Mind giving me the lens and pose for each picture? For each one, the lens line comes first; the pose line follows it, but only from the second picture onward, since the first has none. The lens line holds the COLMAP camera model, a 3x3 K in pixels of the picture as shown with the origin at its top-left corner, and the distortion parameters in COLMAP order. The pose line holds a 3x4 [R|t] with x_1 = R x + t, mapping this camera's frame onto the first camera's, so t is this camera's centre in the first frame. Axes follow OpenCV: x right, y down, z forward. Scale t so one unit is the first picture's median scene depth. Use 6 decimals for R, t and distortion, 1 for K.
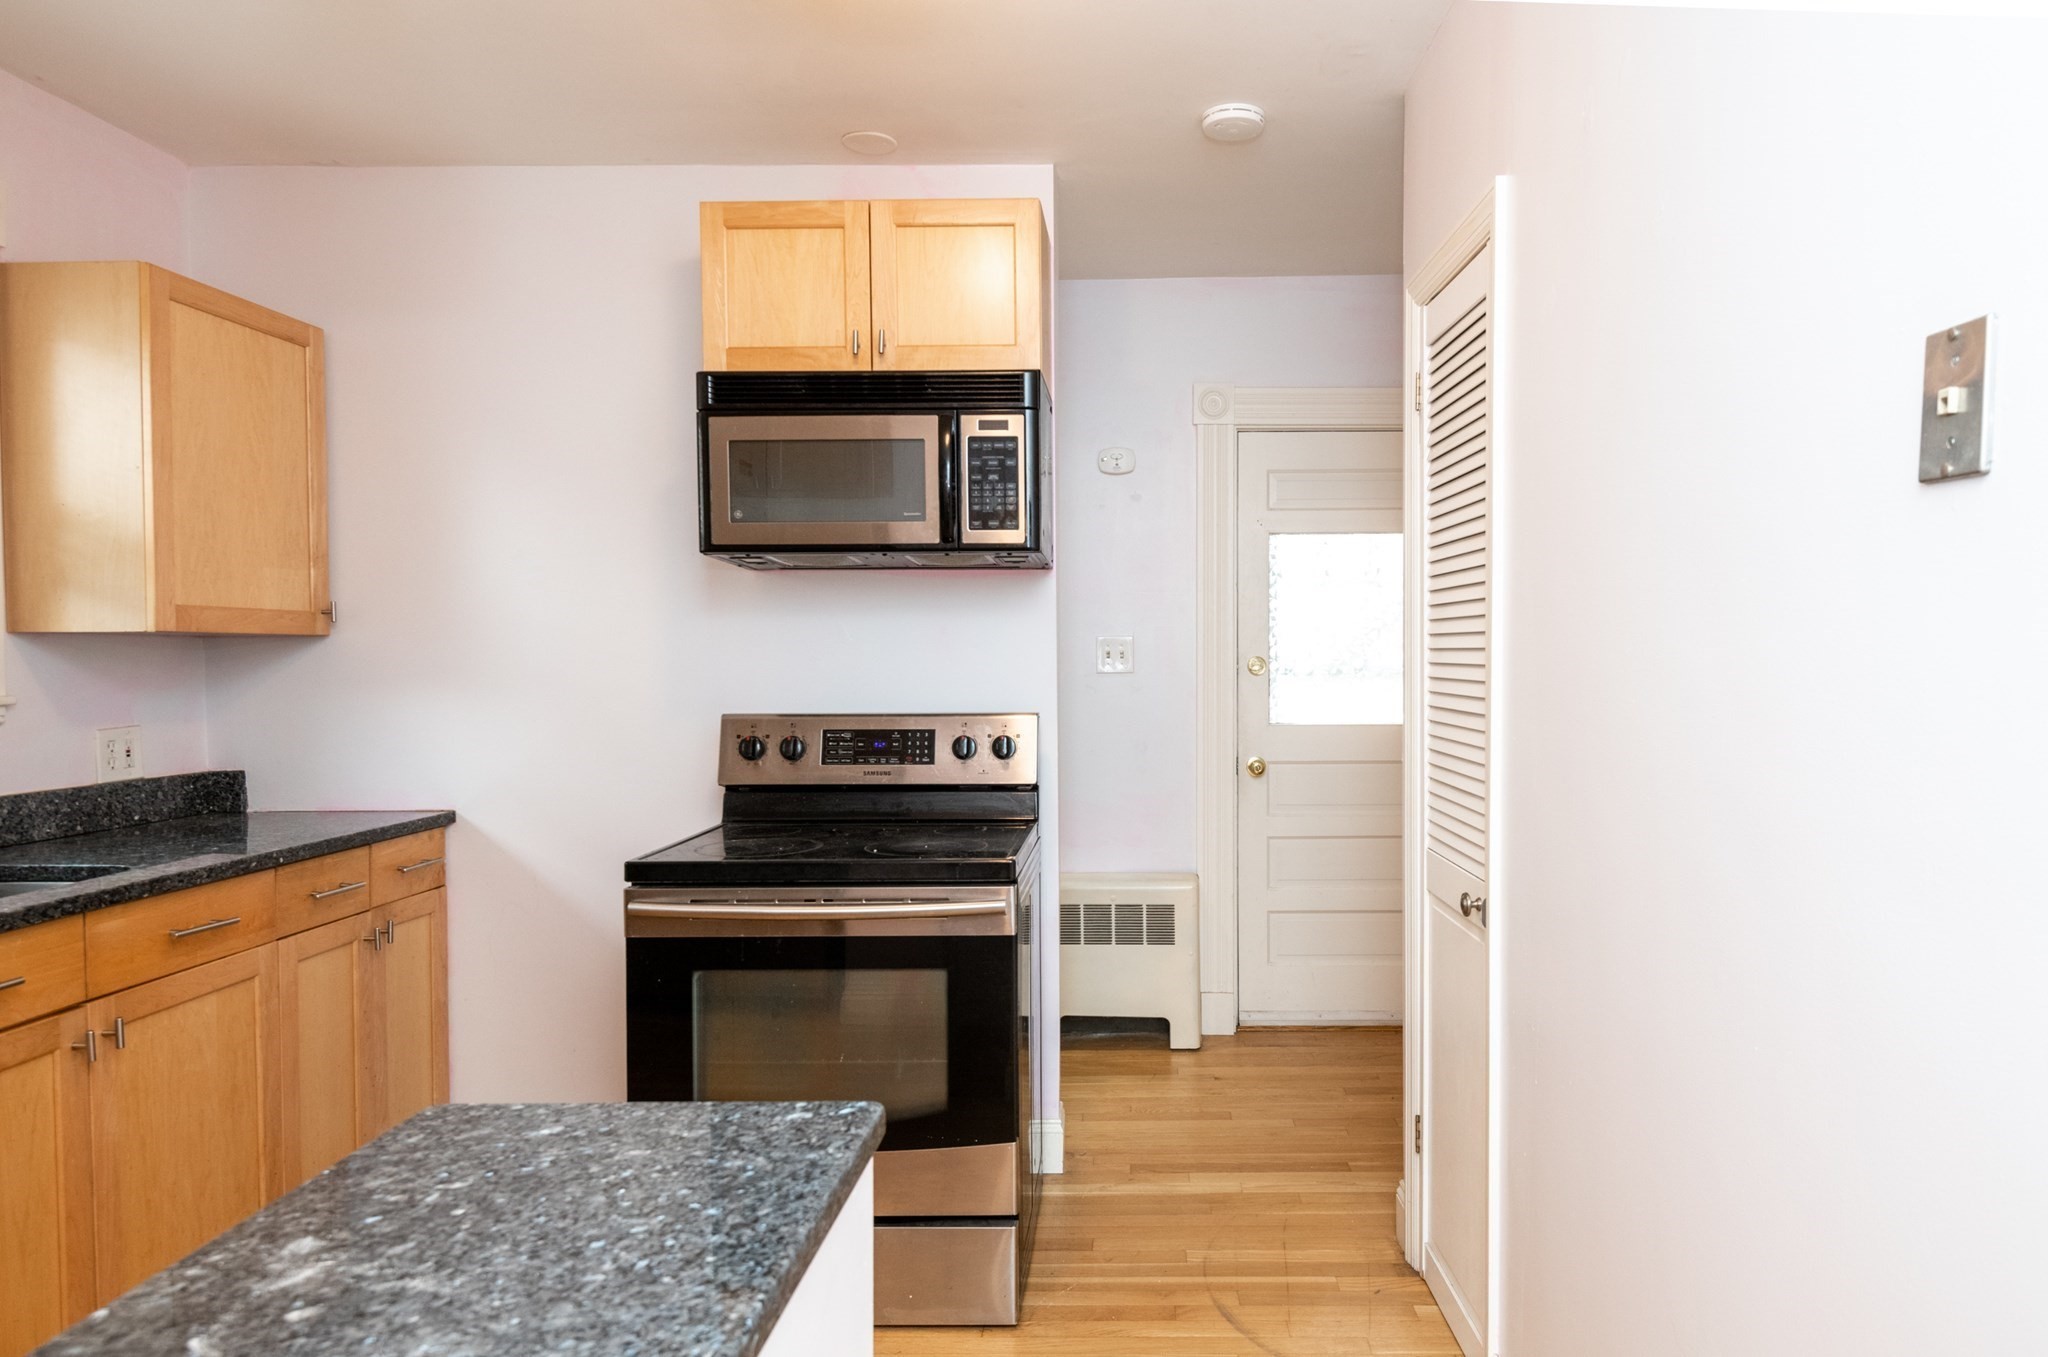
lens RADIAL K [[1235.4, 0, 1125.1], [0, 1235.4, 682.9], [0, 0, 1]] dist [0.019925, -0.017247]
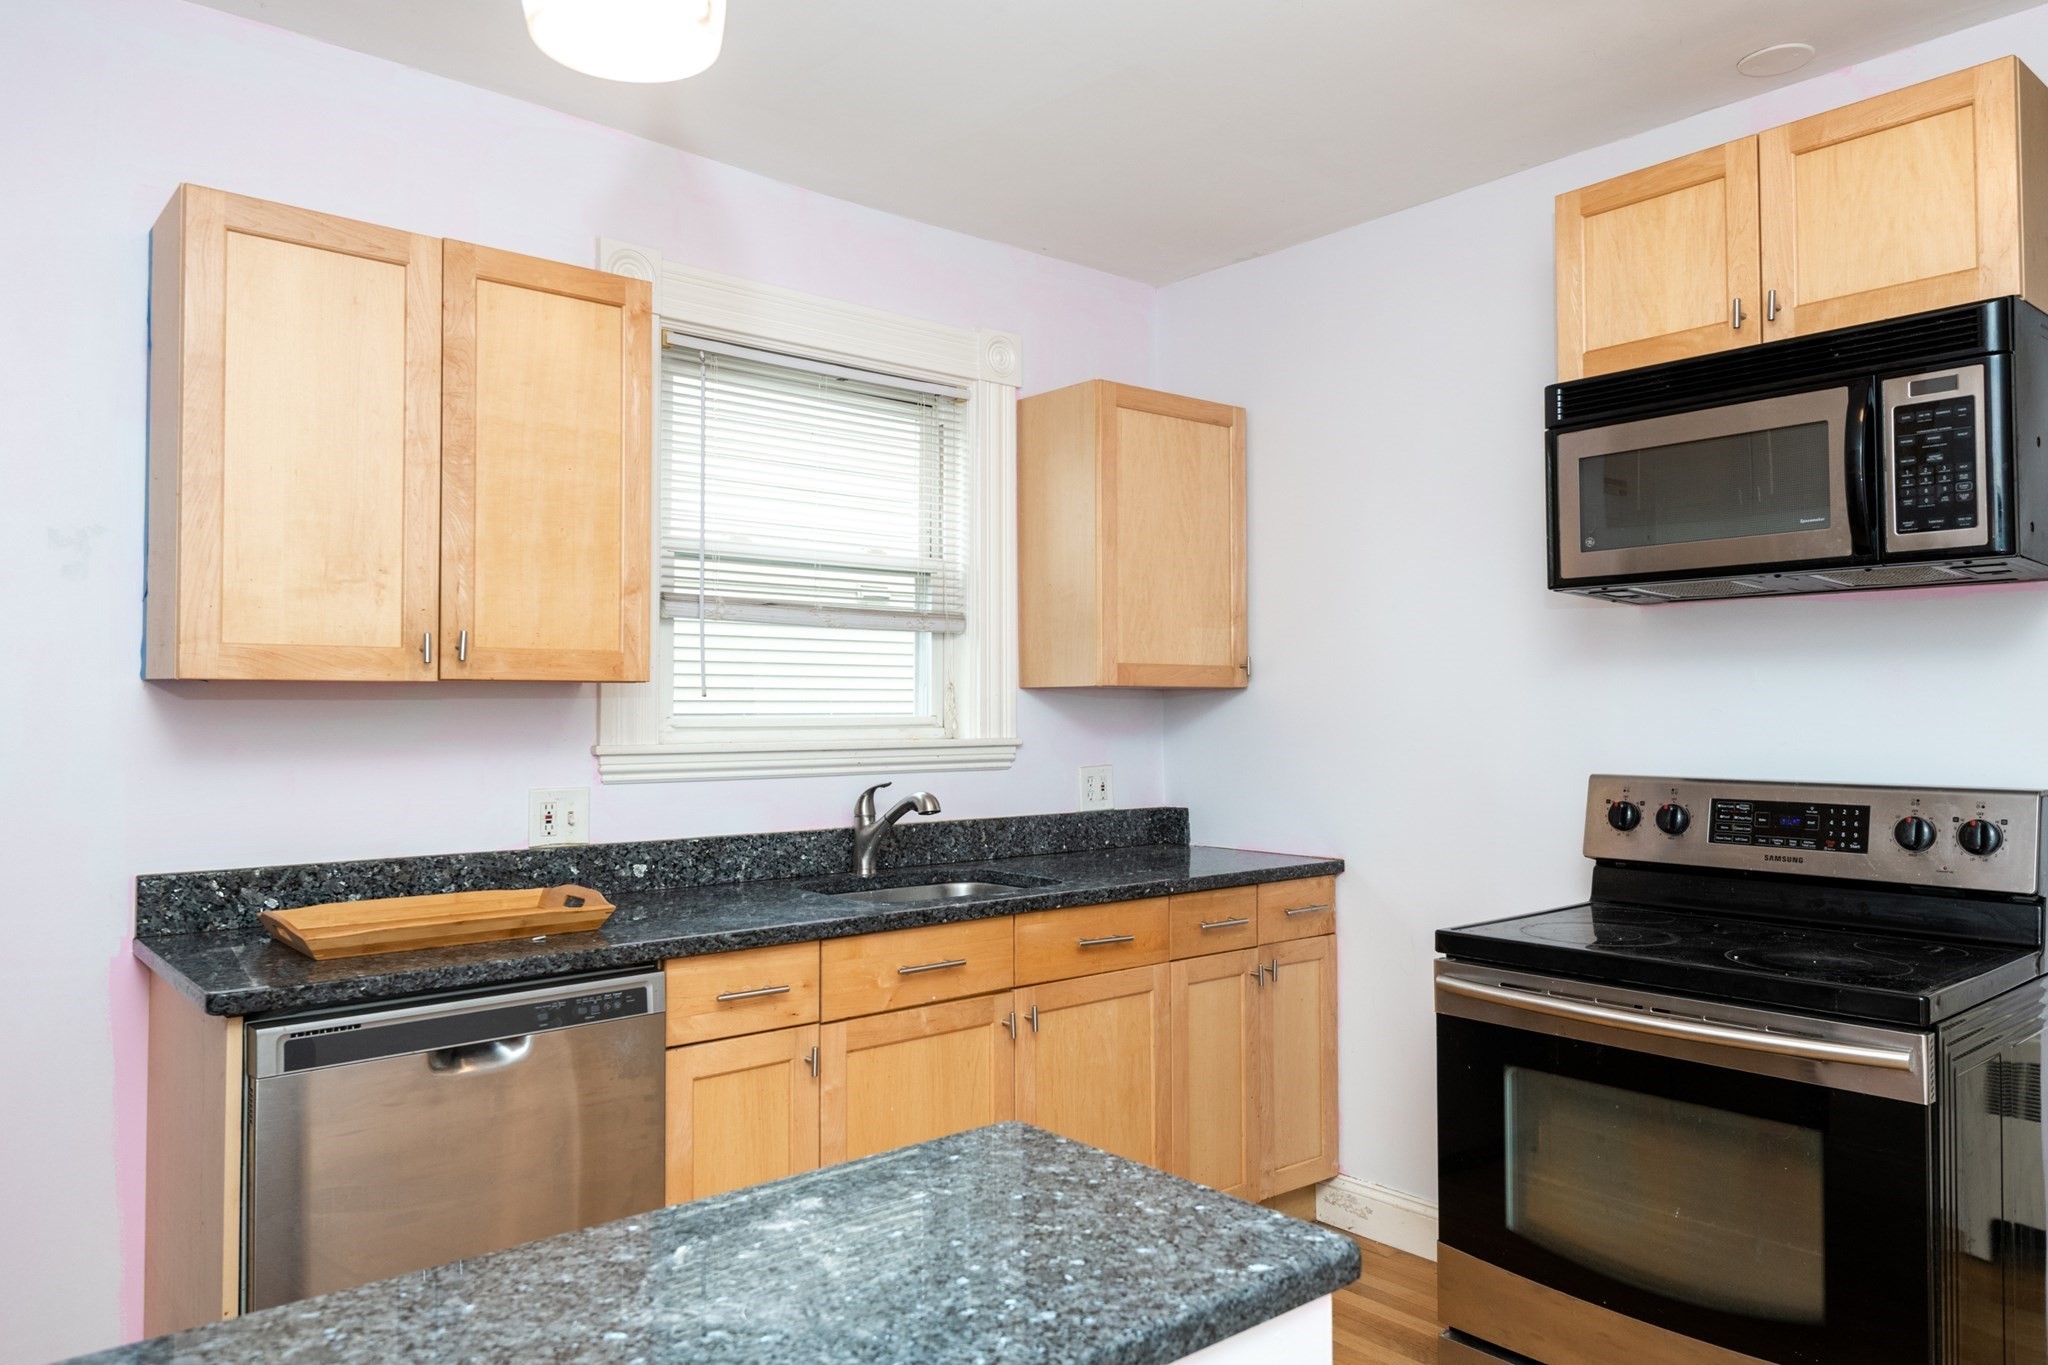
lens RADIAL K [[1358.1, 0, 1029.2], [0, 1358.1, 677.6], [0, 0, 1]] dist [0.028463, -0.015254]
pose [[0.660757, -0.015873, -0.750432, 0.138830], [-0.016536, 0.999226, -0.035695, -0.001724], [0.750418, 0.035995, 0.659983, 0.083497]]
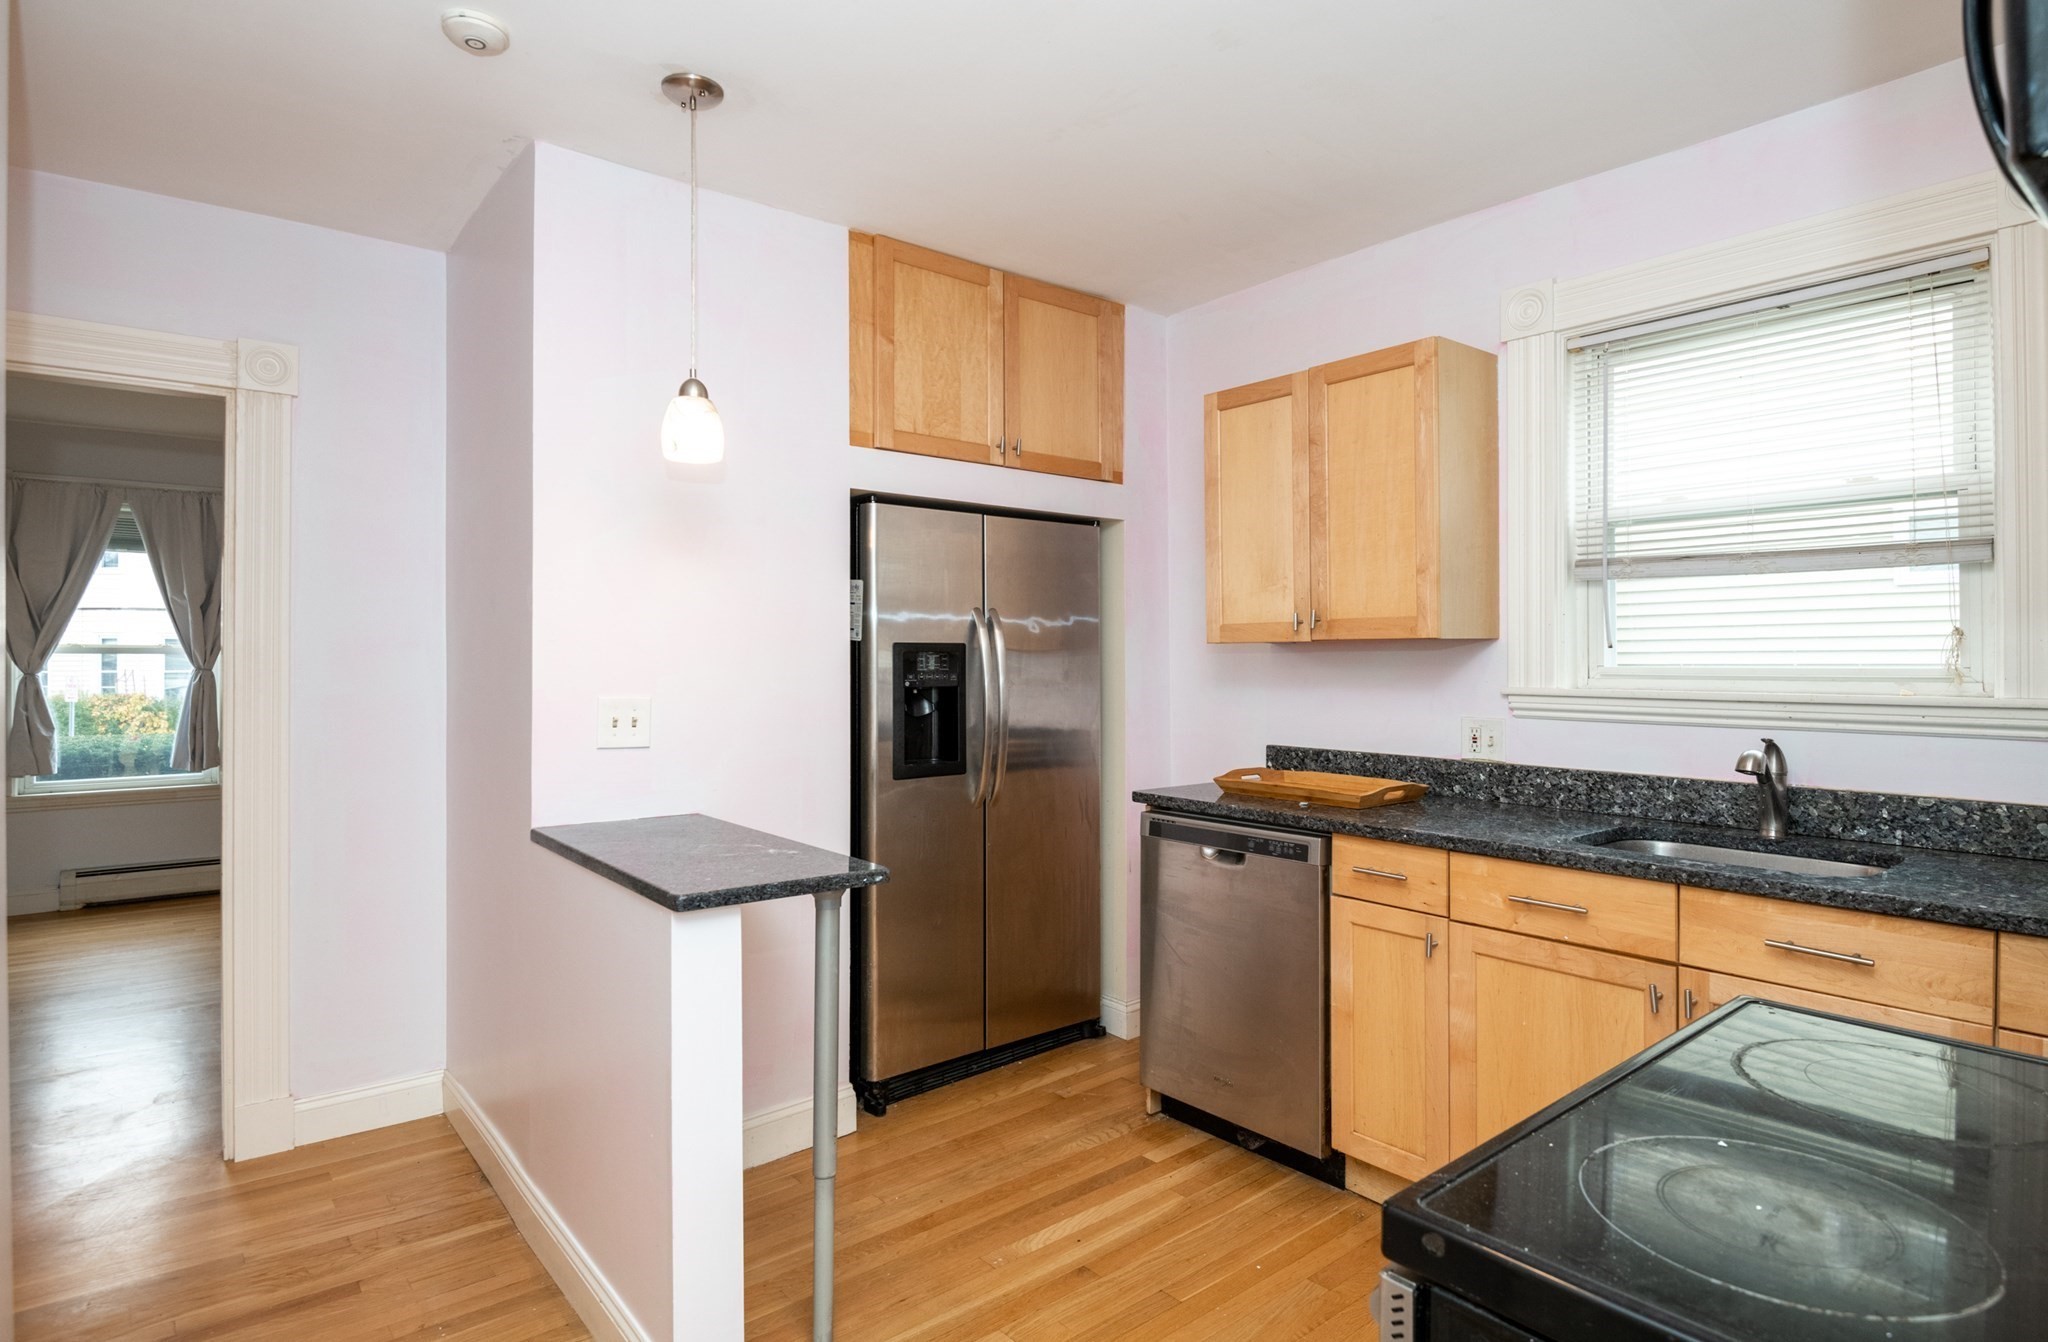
lens RADIAL K [[1071.1, 0, 1029.7], [0, 1071.1, 646.6], [0, 0, 1]] dist [-0.003986, -0.004955]
pose [[-0.764196, -0.005198, -0.644963, 0.175637], [-0.013057, 0.999887, 0.007412, -0.022415], [0.644852, 0.014086, -0.764178, 1.007209]]
